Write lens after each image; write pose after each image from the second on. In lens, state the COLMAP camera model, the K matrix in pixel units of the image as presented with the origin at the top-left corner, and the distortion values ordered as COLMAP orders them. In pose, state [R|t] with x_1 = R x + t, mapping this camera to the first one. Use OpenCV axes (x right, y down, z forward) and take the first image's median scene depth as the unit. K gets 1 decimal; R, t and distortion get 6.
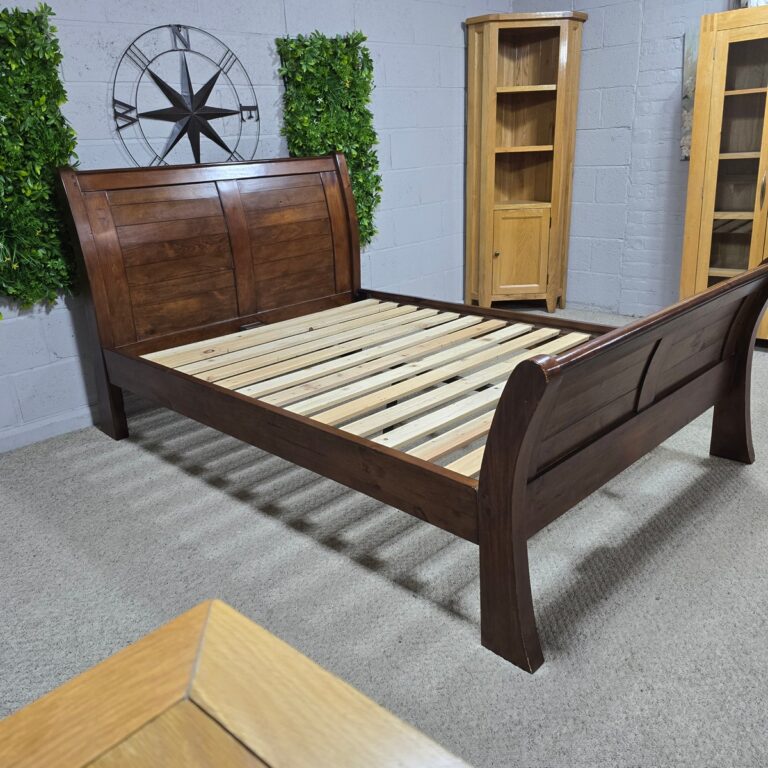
lens RADIAL K [[679.2, 0, 390.5], [0, 679.2, 388.0], [0, 0, 1]] dist [0.077841, -0.081469]
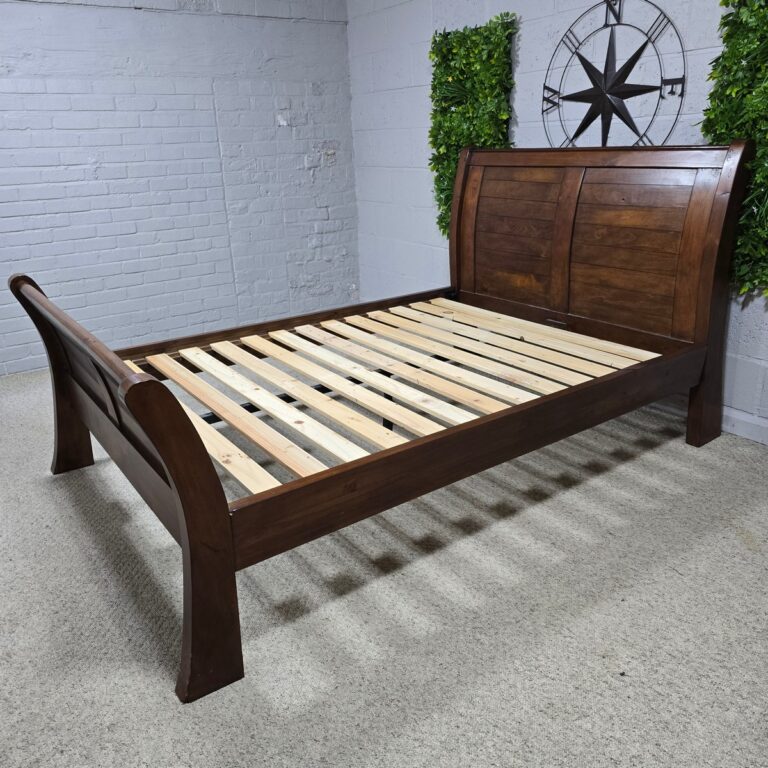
lens RADIAL K [[679.2, 0, 390.5], [0, 679.2, 388.0], [0, 0, 1]] dist [0.077841, -0.081469]
pose [[-0.168688, 0.381996, -0.908638, 0.755297], [-0.308462, 0.855086, 0.416748, -0.350661], [0.936160, 0.350581, -0.026411, 0.876448]]
